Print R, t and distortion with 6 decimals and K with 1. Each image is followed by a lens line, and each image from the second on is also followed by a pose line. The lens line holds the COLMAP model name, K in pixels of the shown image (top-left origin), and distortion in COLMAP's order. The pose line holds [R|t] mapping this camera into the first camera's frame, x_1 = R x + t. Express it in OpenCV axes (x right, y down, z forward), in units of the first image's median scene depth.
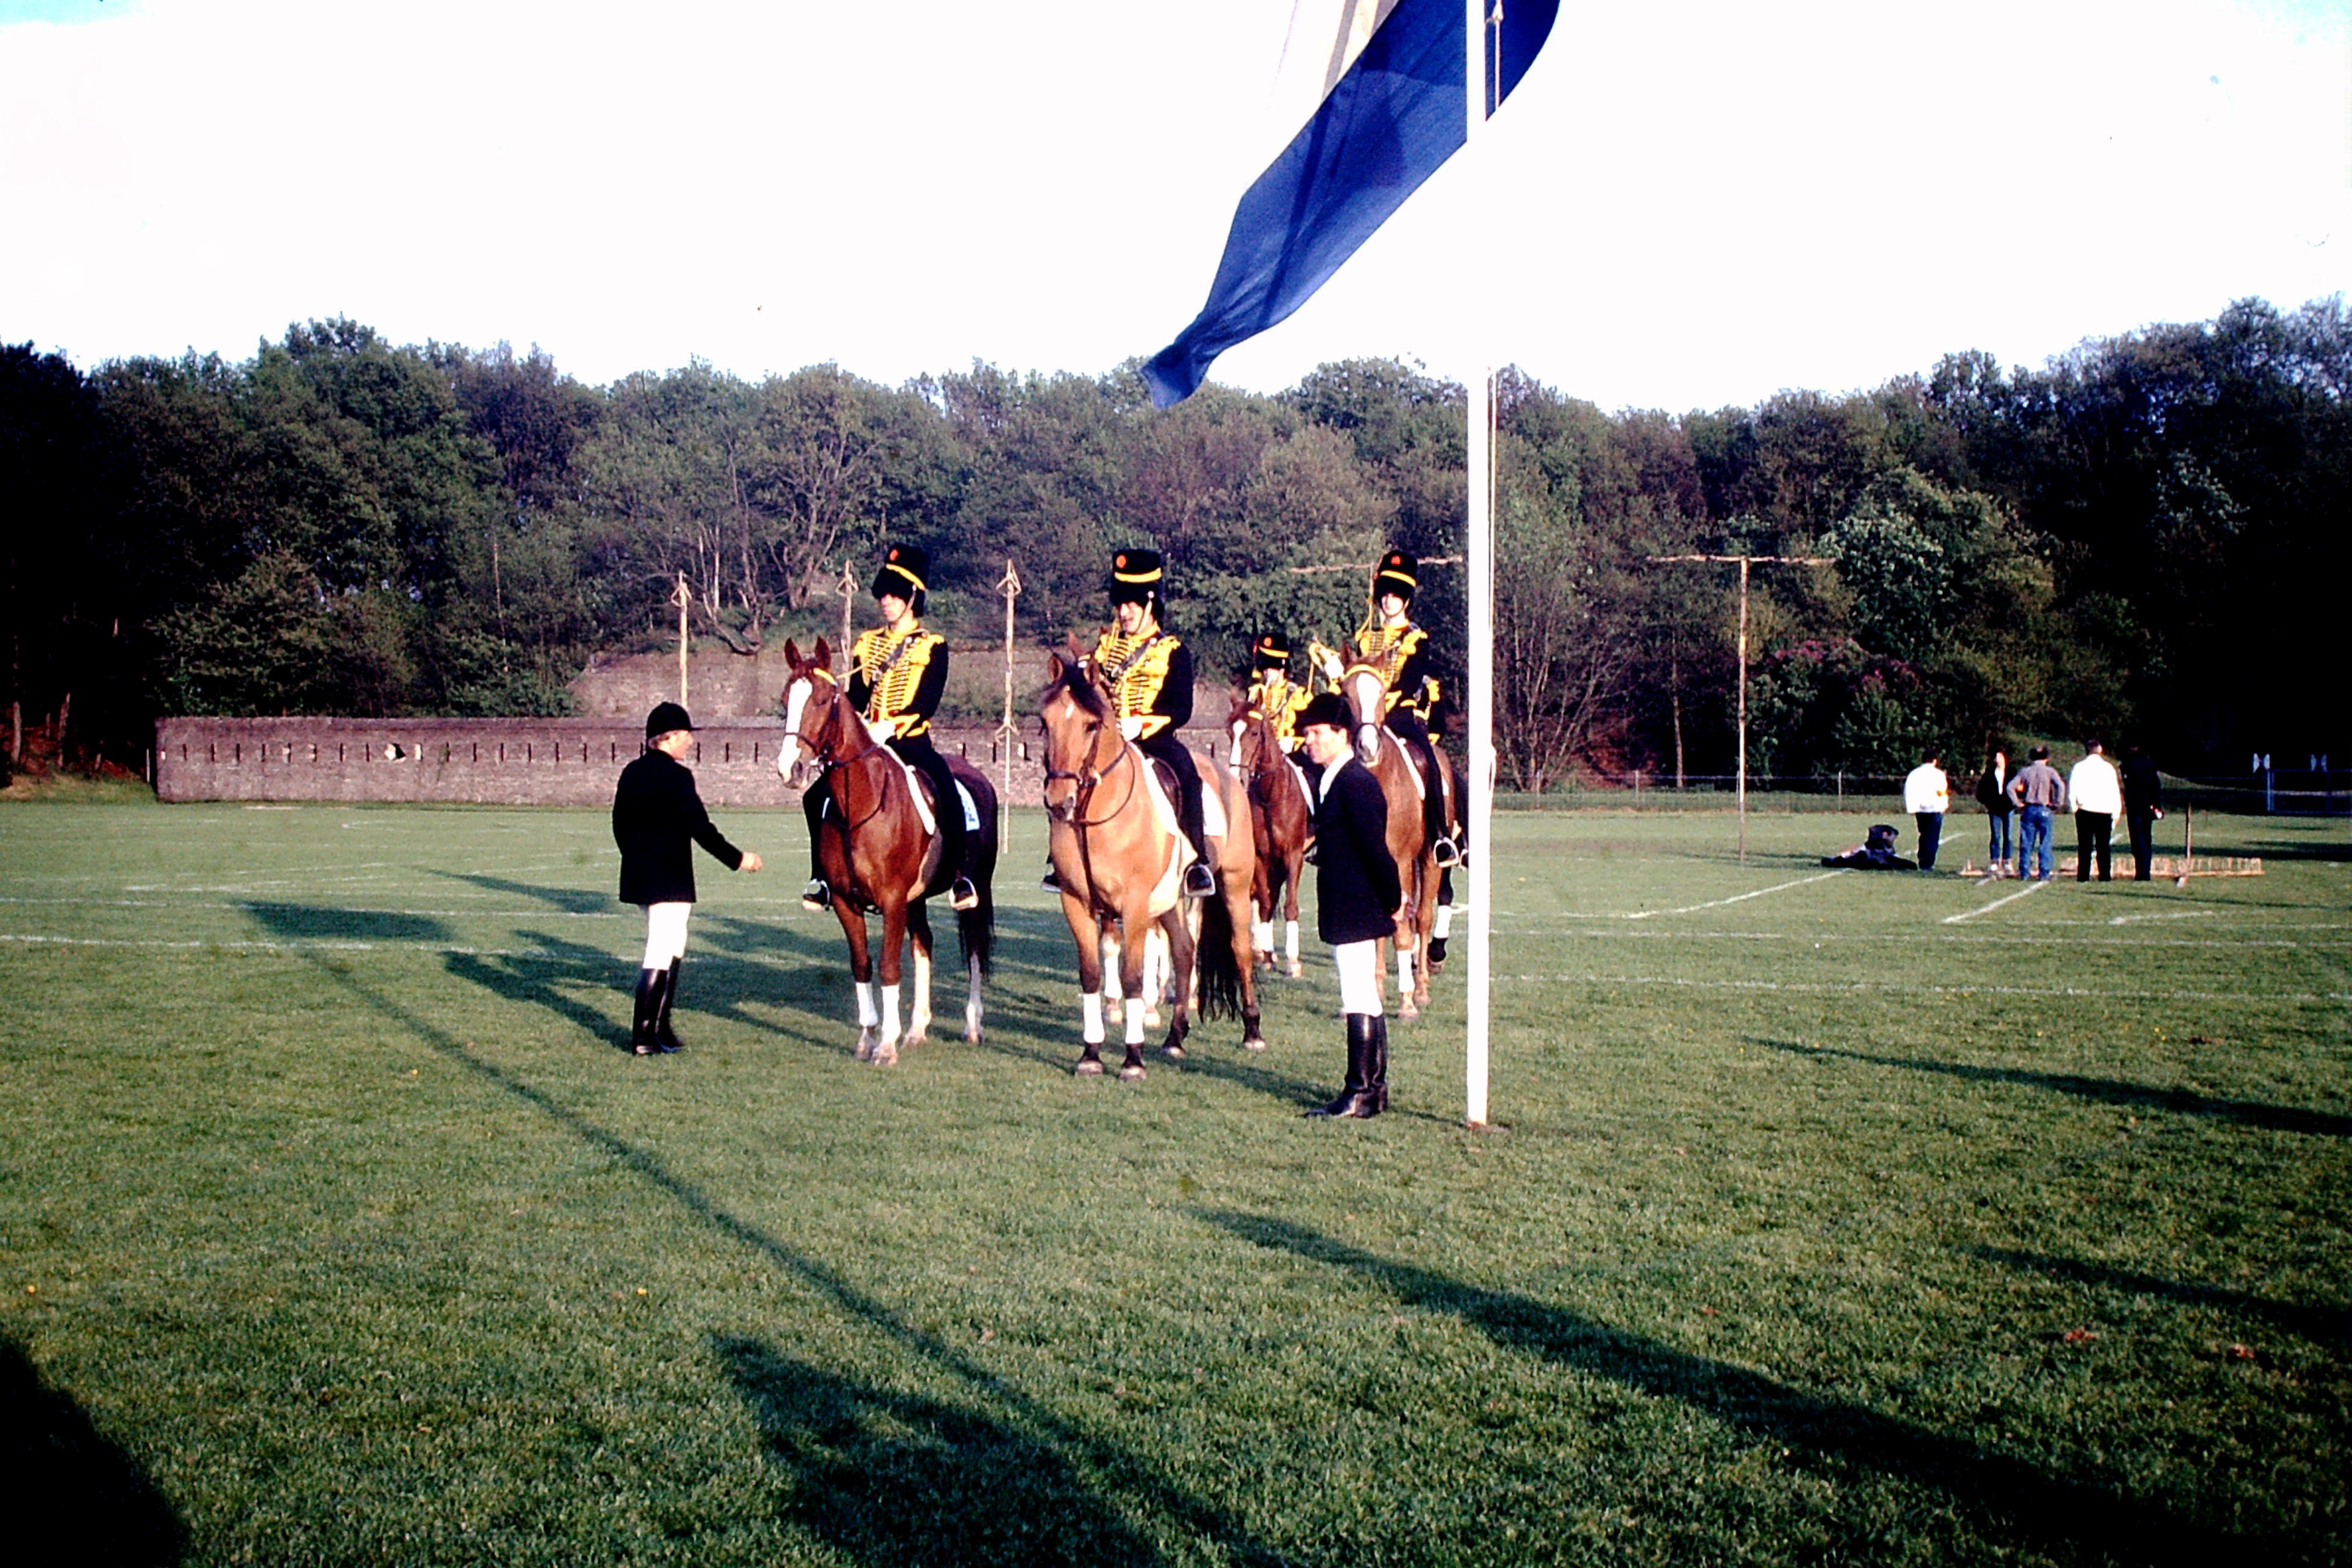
lens RADIAL K [[3439.3, 0, 1080.3], [0, 3439.3, 702.3], [0, 0, 1]] dist [-0.032090, -0.358798]
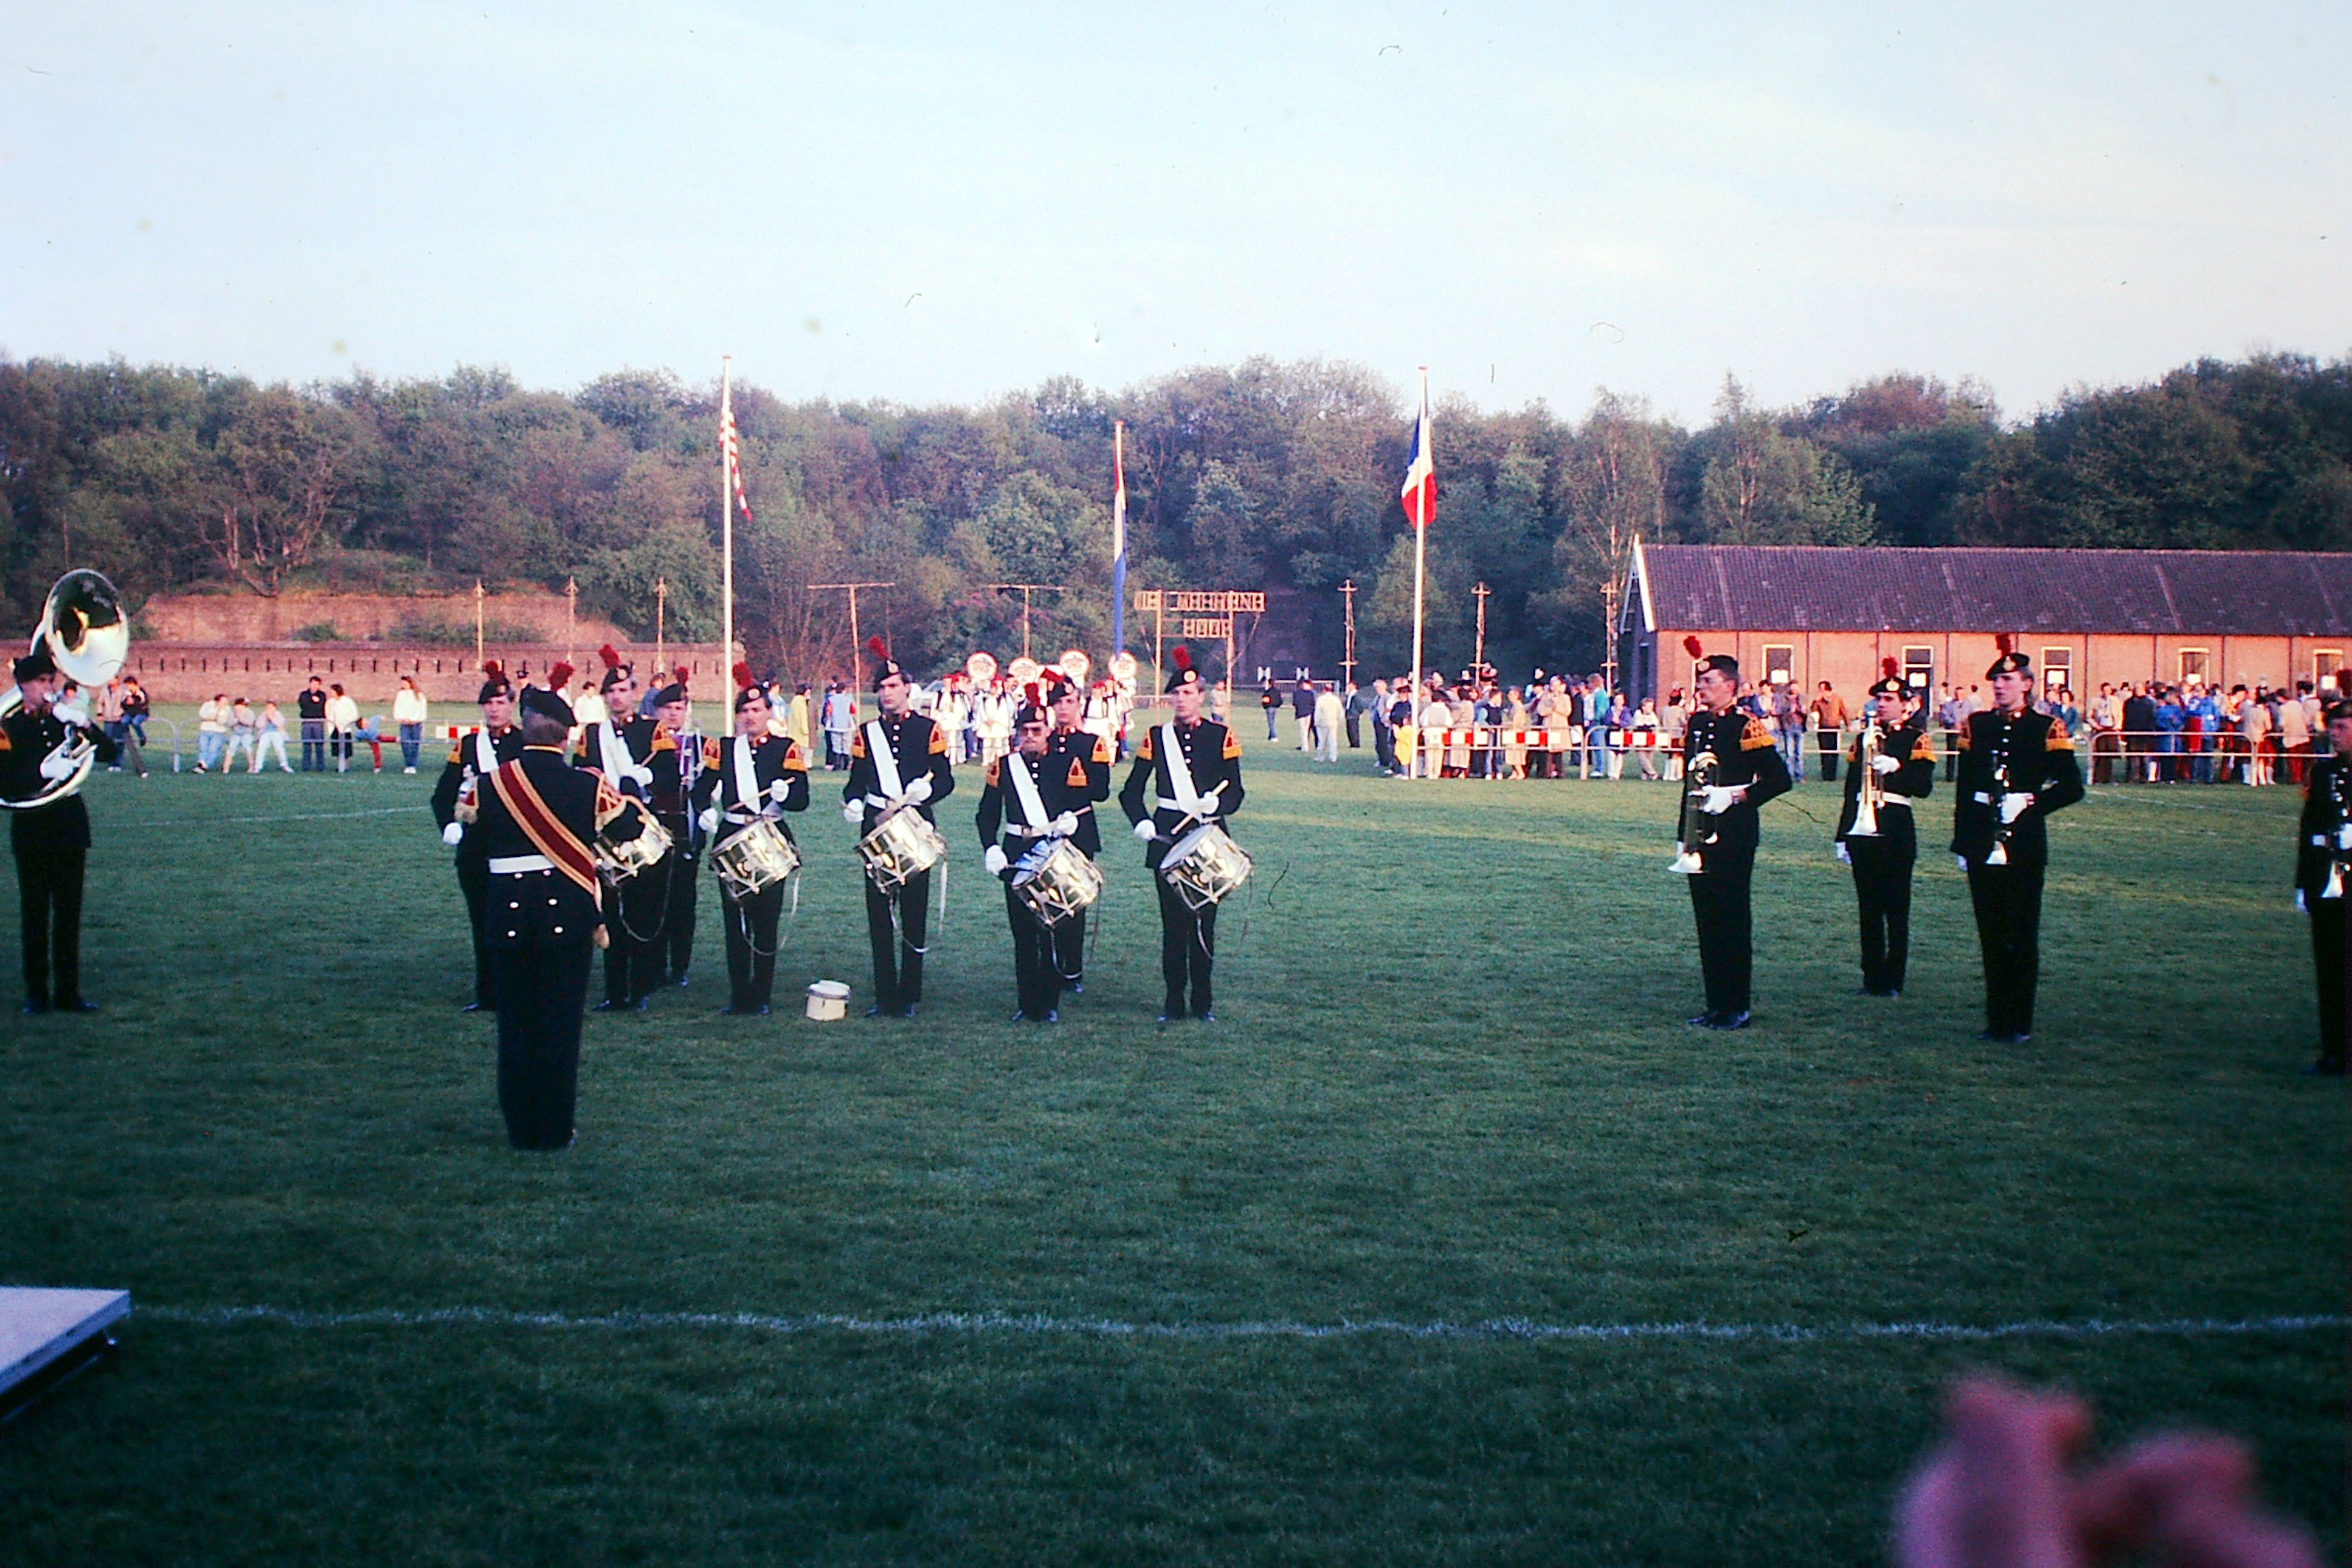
lens RADIAL K [[3439.3, 0, 1080.3], [0, 3439.3, 702.3], [0, 0, 1]] dist [-0.032090, -0.358798]
pose [[0.961576, 0.001959, 0.274531, -0.130420], [-0.009989, 0.999562, 0.027856, -0.010587], [-0.274357, -0.029528, 0.961175, -0.386059]]
